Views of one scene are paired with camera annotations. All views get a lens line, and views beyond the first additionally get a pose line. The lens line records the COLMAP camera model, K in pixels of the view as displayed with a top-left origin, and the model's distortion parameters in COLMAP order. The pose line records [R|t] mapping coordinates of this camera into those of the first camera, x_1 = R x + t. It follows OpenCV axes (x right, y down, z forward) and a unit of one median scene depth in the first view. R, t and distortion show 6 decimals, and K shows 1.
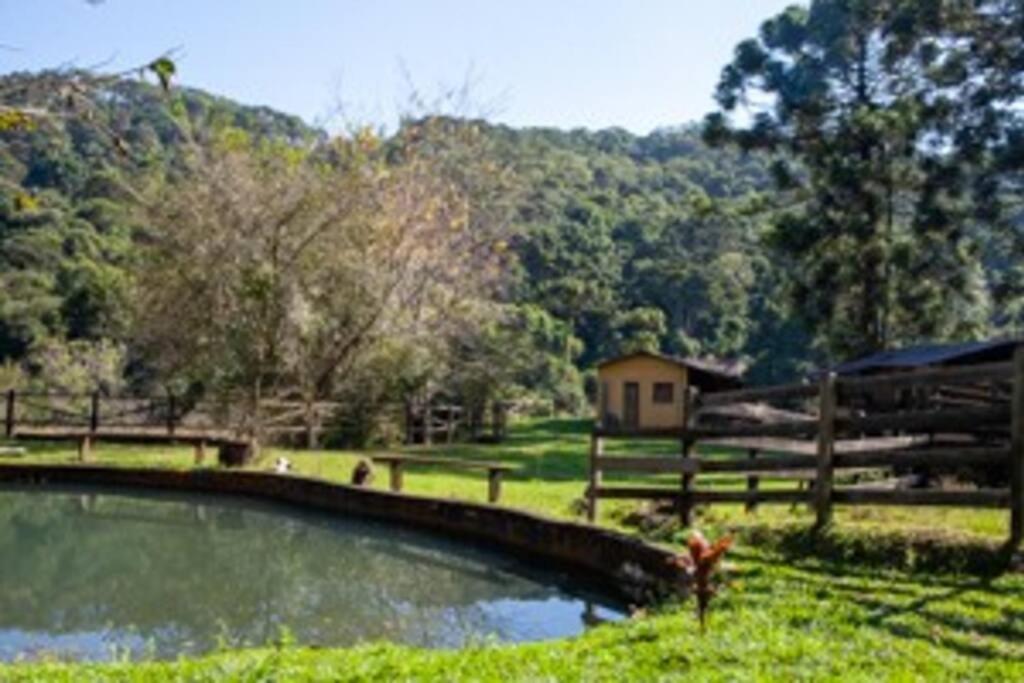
lens RADIAL K [[1029.3, 0, 509.8], [0, 1029.3, 345.0], [0, 0, 1]] dist [-0.086634, 0.103502]
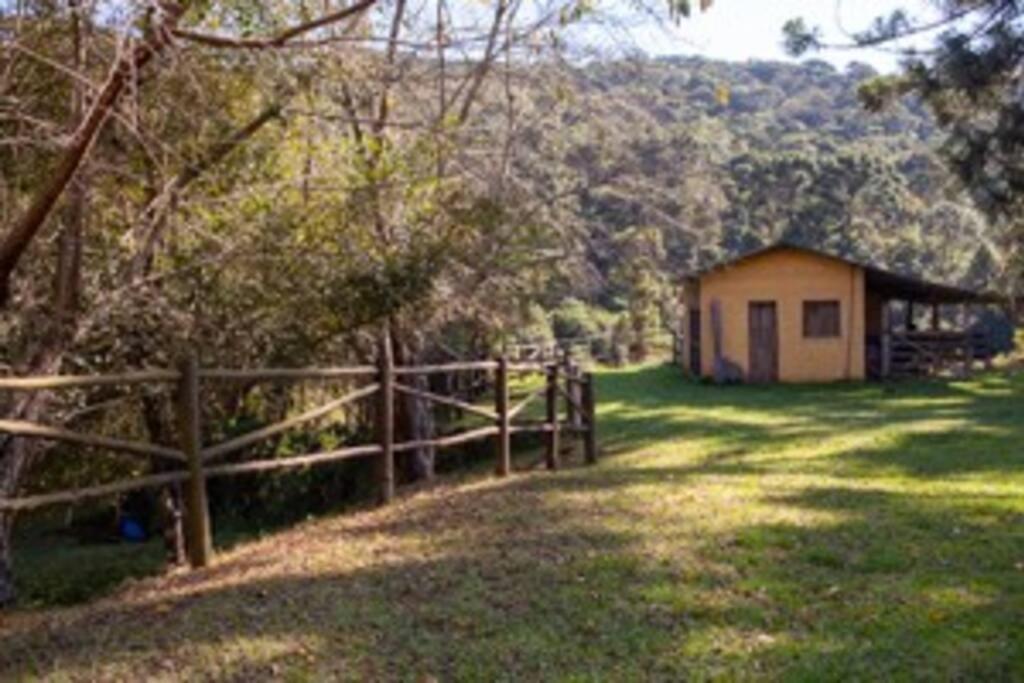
lens RADIAL K [[1029.3, 0, 509.8], [0, 1029.3, 345.0], [0, 0, 1]] dist [-0.086634, 0.103502]
pose [[0.997362, -0.039033, 0.061194, -0.011421], [0.035849, 0.997989, 0.052285, 0.005809], [-0.063112, -0.049954, 0.996756, 0.103026]]
